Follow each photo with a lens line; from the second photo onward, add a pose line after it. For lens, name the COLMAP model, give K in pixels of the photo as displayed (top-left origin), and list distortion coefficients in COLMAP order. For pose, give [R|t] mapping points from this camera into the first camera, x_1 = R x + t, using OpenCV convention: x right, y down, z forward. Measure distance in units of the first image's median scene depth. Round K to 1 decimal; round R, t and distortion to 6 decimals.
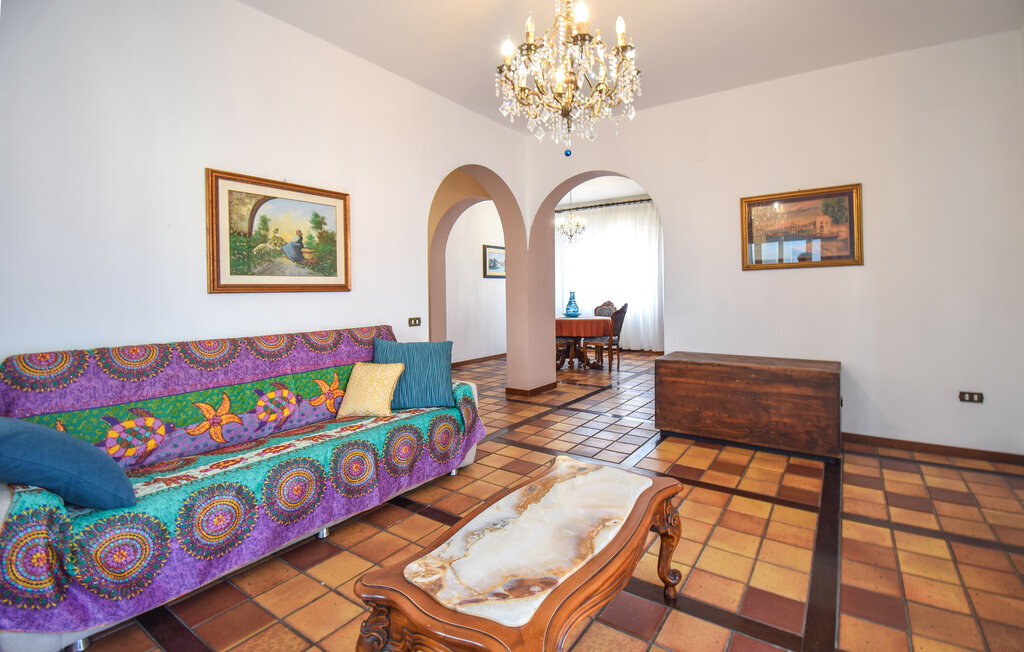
lens RADIAL K [[468.4, 0, 511.5], [0, 468.4, 315.5], [0, 0, 1]] dist [-0.000738, -0.000859]
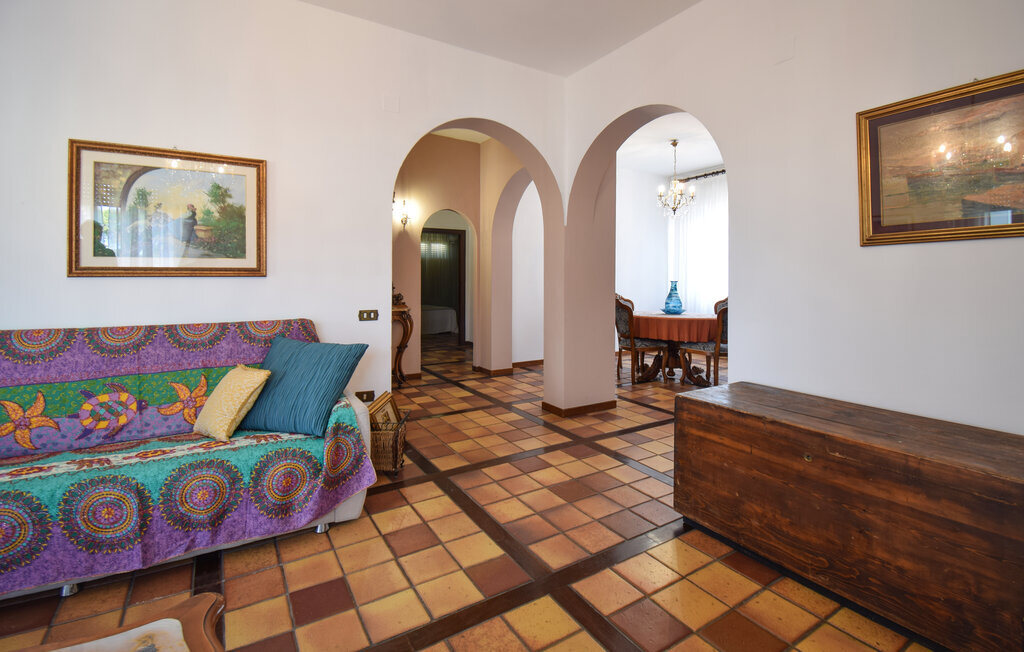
lens RADIAL K [[467.2, 0, 513.9], [0, 467.2, 289.7], [0, 0, 1]] dist [0.008644, -0.017936]
pose [[0.921099, 0.022115, -0.388699, 0.415624], [-0.032552, 0.999264, -0.020285, -0.027269], [0.387964, 0.031337, 0.921142, 0.432915]]
